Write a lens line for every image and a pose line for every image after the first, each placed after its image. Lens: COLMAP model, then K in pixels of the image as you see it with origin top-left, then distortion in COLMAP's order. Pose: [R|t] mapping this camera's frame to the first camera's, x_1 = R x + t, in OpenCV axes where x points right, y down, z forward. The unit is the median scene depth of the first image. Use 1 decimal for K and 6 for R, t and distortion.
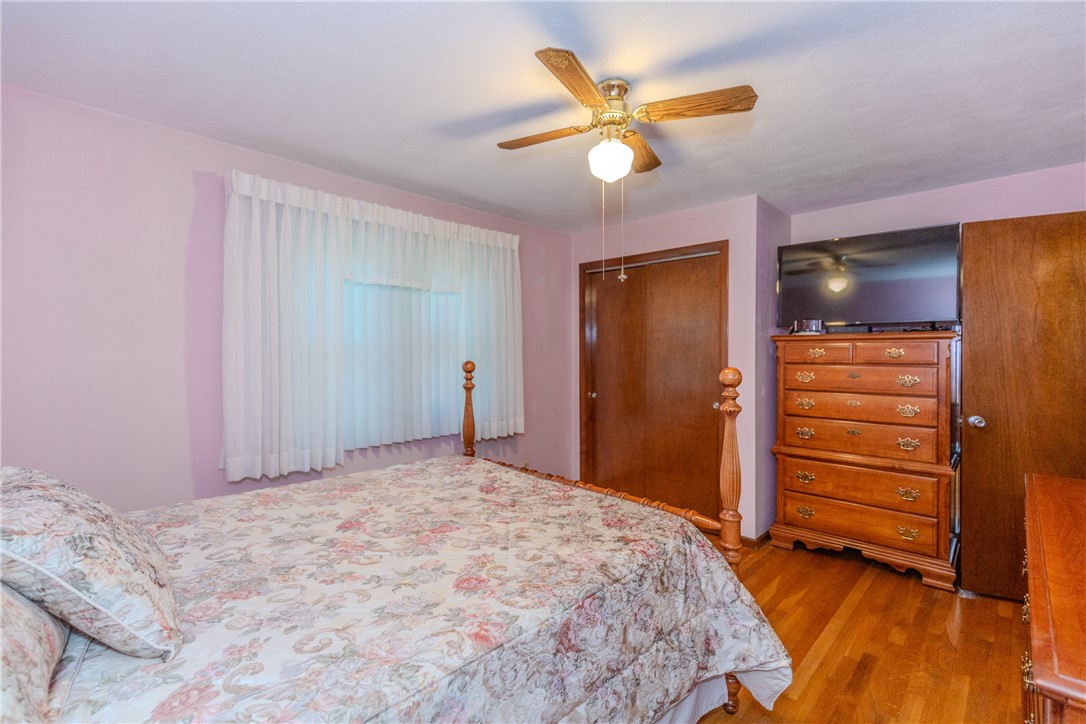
lens RADIAL K [[485.8, 0, 544.6], [0, 485.8, 360.7], [0, 0, 1]] dist [0.002764, -0.000469]
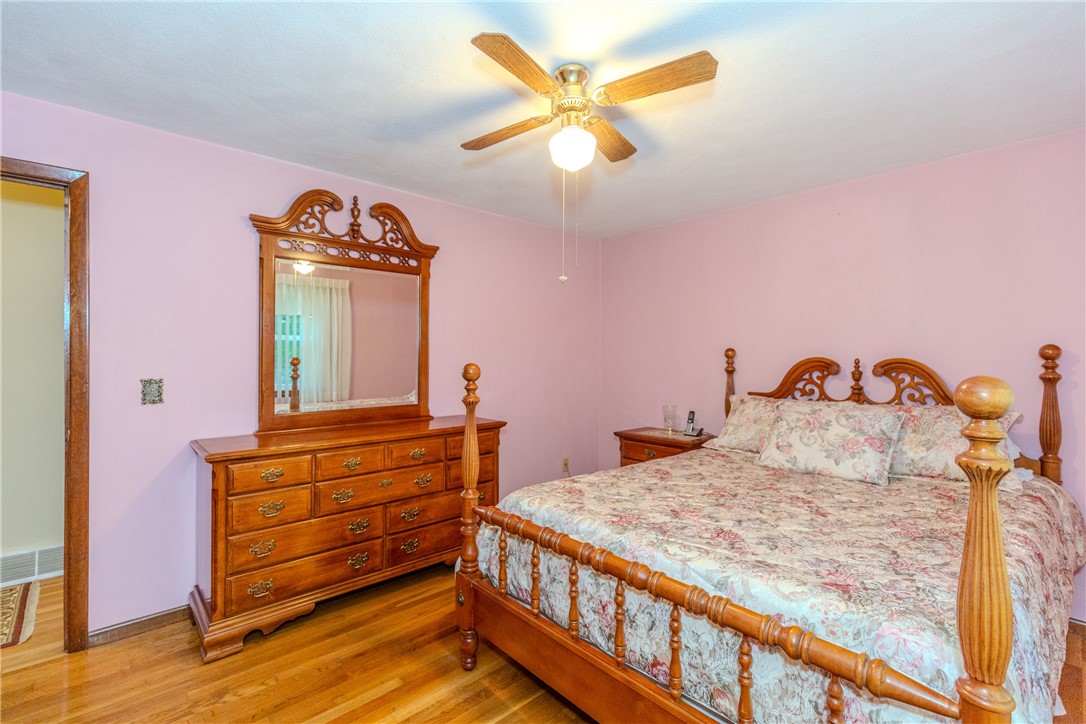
lens RADIAL K [[483.9, 0, 544.1], [0, 483.9, 355.0], [0, 0, 1]] dist [0.001112, -0.000719]
pose [[-0.998128, -0.006589, 0.060807, 0.131776], [-0.005461, 0.999810, 0.018695, -0.025693], [-0.060918, 0.018328, -0.997974, 1.939513]]
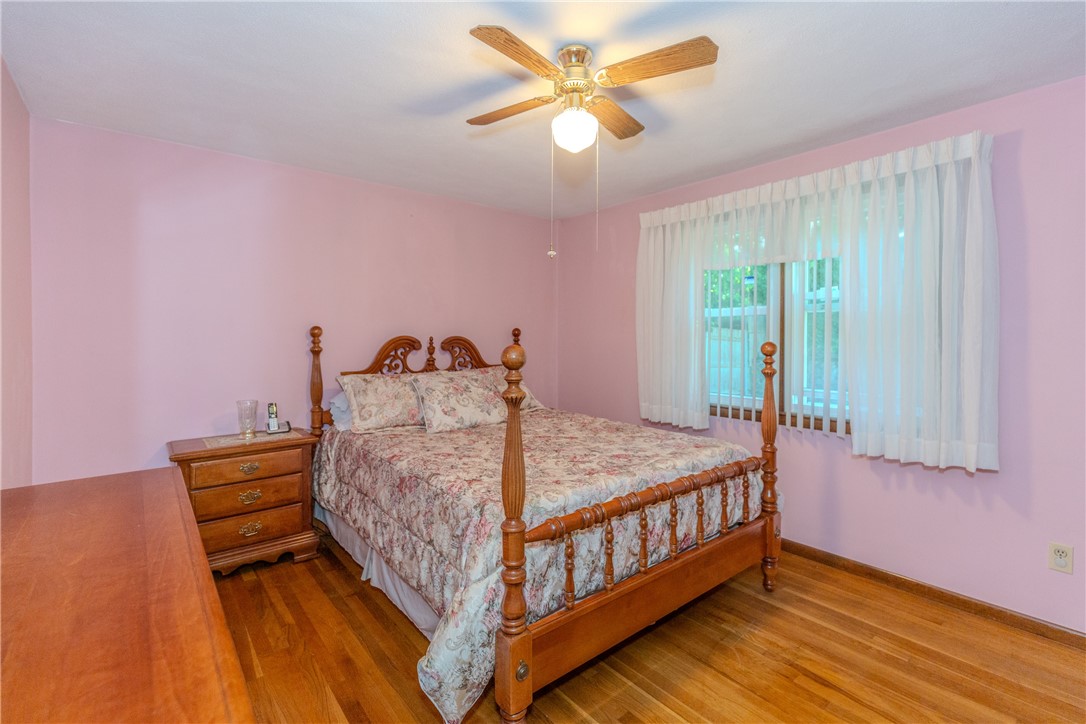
lens RADIAL K [[485.8, 0, 544.6], [0, 485.8, 360.7], [0, 0, 1]] dist [0.002764, -0.000469]
pose [[-0.090648, 0.045592, -0.994839, 1.089542], [-0.020646, 0.998651, 0.047648, 0.001184], [0.995669, 0.024859, -0.089585, 1.018156]]
